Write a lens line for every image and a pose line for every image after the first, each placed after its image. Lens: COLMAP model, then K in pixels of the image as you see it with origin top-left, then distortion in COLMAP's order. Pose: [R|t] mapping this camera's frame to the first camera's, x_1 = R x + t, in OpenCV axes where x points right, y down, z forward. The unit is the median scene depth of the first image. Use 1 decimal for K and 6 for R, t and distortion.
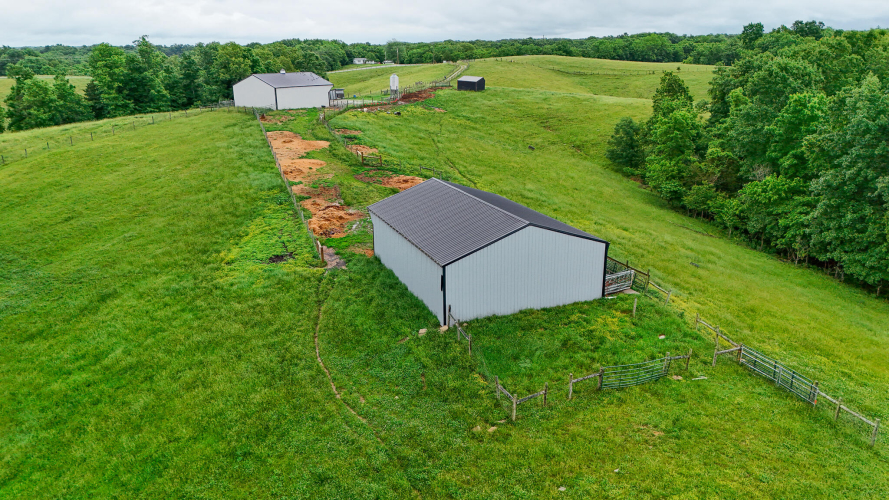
lens RADIAL K [[652.5, 0, 444.5], [0, 652.5, 250.0], [0, 0, 1]] dist [0.082832, -0.089481]
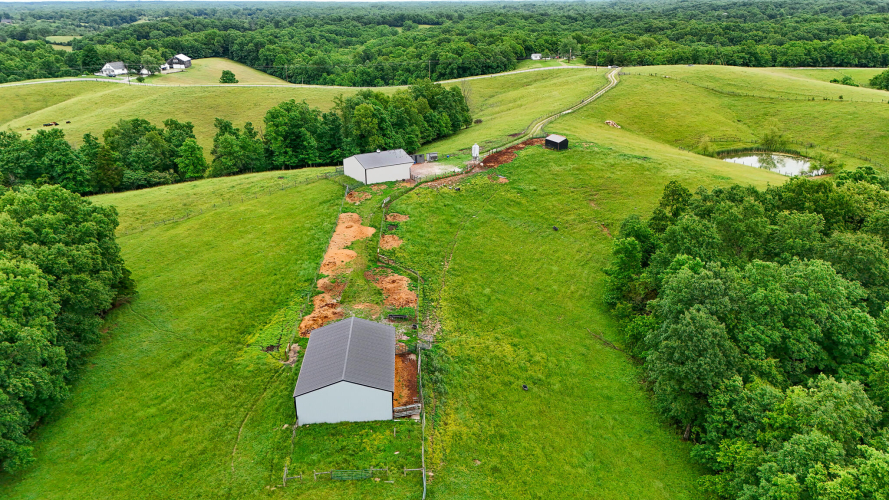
lens RADIAL K [[652.5, 0, 444.5], [0, 652.5, 250.0], [0, 0, 1]] dist [0.082832, -0.089481]
pose [[0.947871, 0.117613, -0.296154, 0.244104], [-0.097772, 0.991908, 0.080993, -0.157389], [0.303284, -0.047816, 0.951700, -0.188080]]
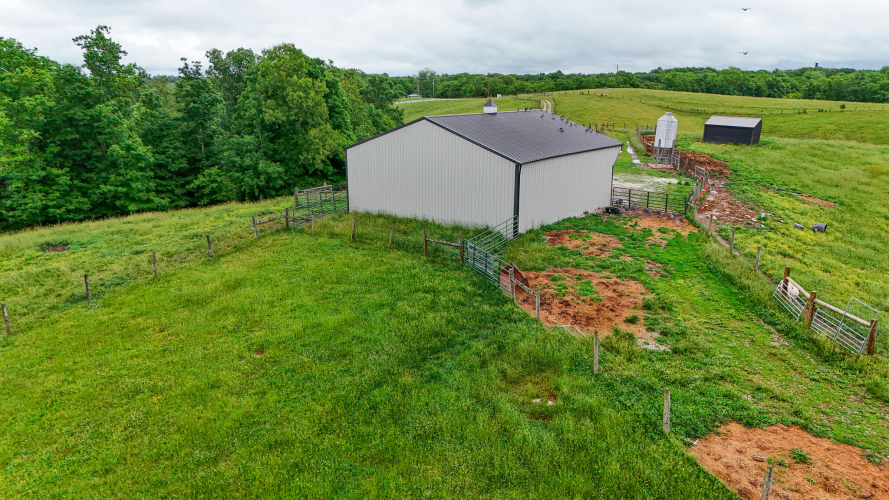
lens RADIAL K [[652.5, 0, 444.5], [0, 652.5, 250.0], [0, 0, 1]] dist [0.082832, -0.089481]
pose [[0.999588, 0.005626, 0.028150, -0.228549], [-0.004198, 0.998714, -0.050516, -0.148065], [-0.028398, 0.050377, 0.998326, 0.547025]]
